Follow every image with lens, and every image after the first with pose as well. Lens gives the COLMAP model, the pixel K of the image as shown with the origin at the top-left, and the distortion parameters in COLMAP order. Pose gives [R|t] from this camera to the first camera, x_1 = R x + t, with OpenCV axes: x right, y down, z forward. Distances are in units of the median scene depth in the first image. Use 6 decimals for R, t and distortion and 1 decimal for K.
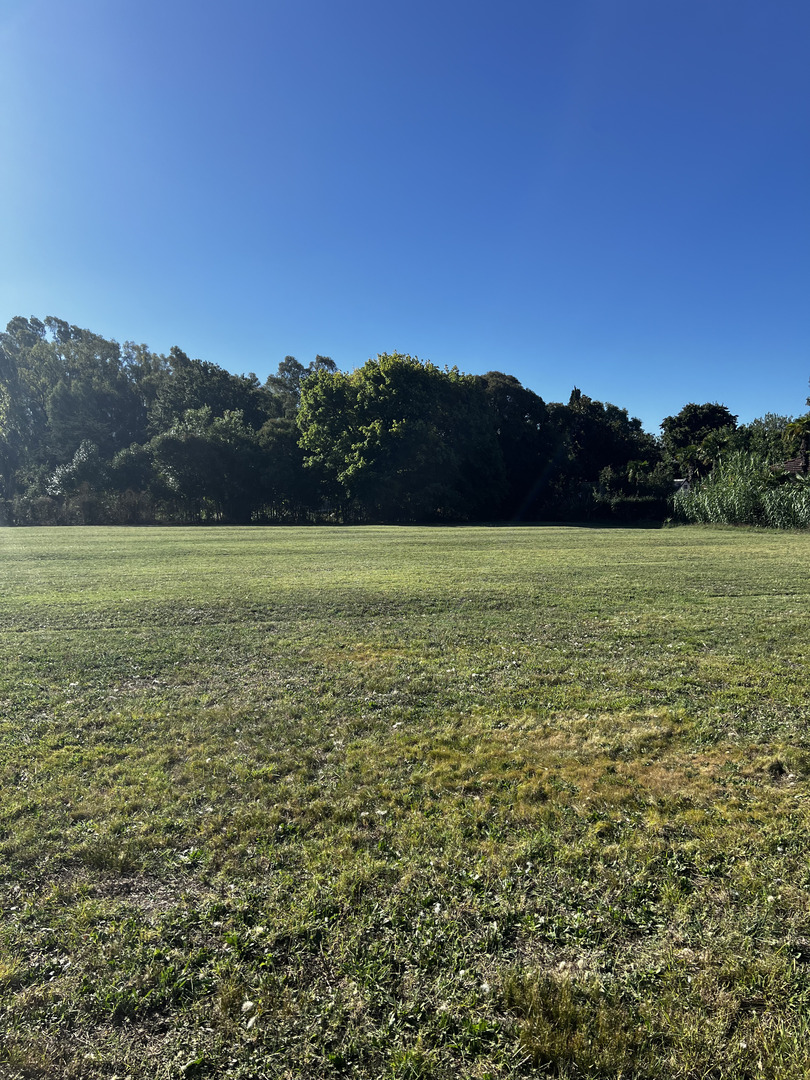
lens RADIAL K [[806.6, 0, 405.0], [0, 806.6, 540.0], [0, 0, 1]] dist [0.072728, -0.077980]
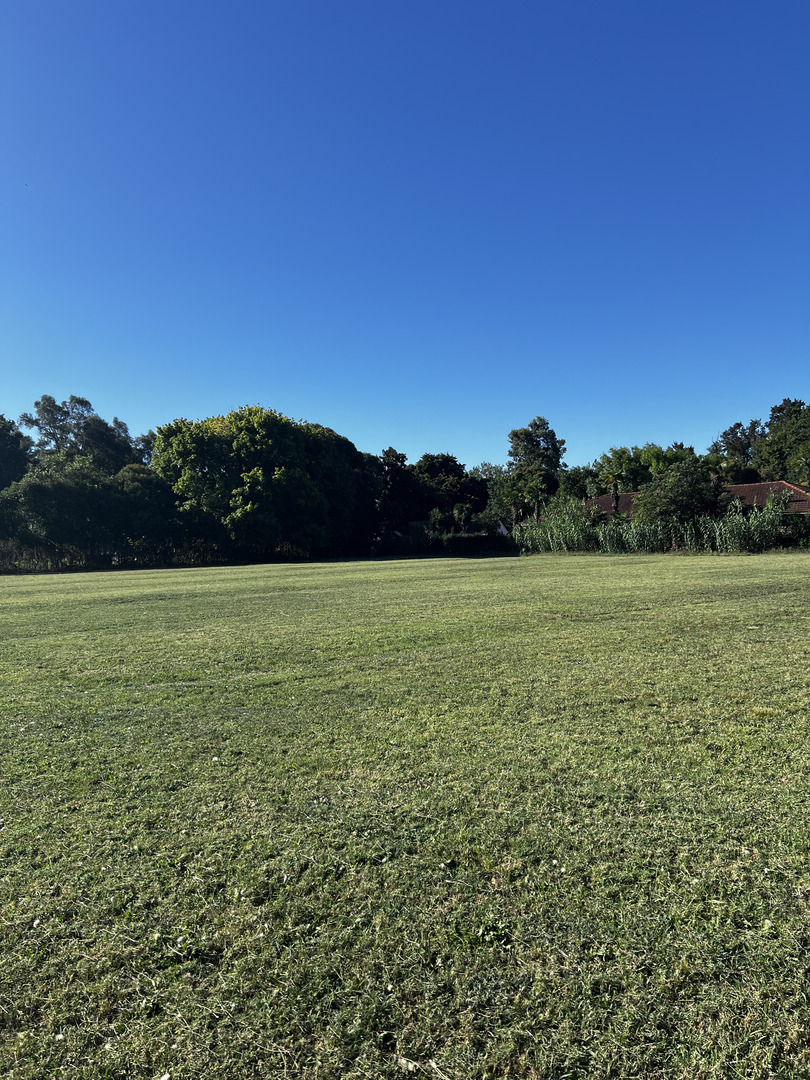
lens RADIAL K [[803.8, 0, 404.1], [0, 803.8, 560.6], [0, 0, 1]] dist [0.066652, -0.127751]
pose [[0.918386, -0.036138, 0.394032, -2.625474], [0.046274, 0.998797, -0.016249, 0.031688], [-0.392970, 0.033156, 0.918953, -0.654644]]
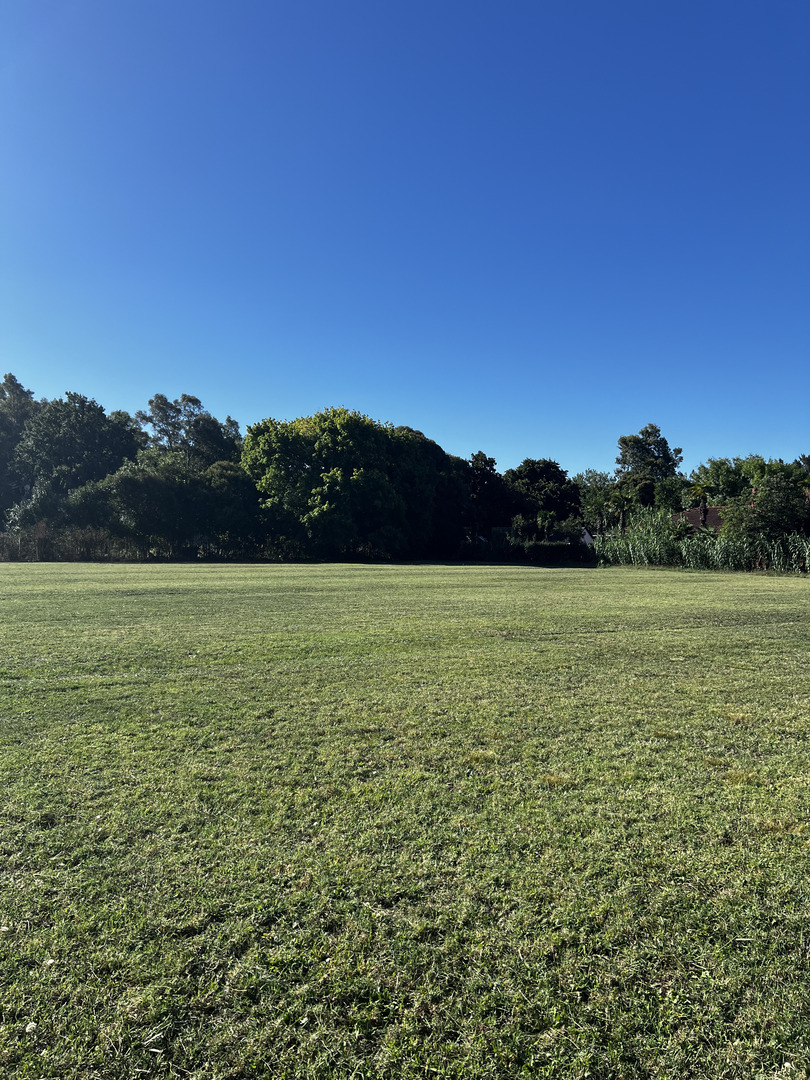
lens RADIAL K [[806.6, 0, 405.0], [0, 806.6, 540.0], [0, 0, 1]] dist [0.072728, -0.077980]
pose [[0.964917, 0.015887, 0.262073, -2.138694], [-0.003339, 0.998829, -0.048256, 0.024970], [-0.262533, 0.045688, 0.963841, -0.766599]]
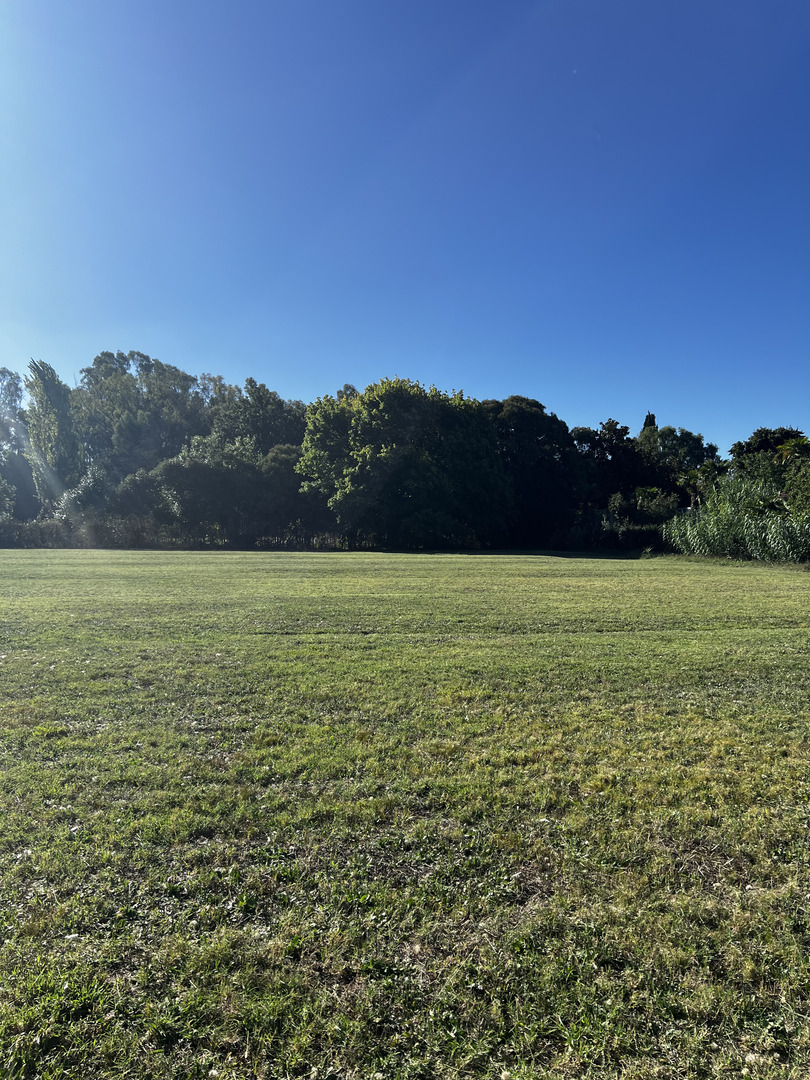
lens RADIAL K [[806.6, 0, 405.0], [0, 806.6, 540.0], [0, 0, 1]] dist [0.072728, -0.077980]
pose [[0.991372, 0.011345, -0.130589, 1.289482], [-0.015824, 0.999320, -0.033307, -0.005975], [0.130123, 0.035086, 0.990877, 0.312035]]
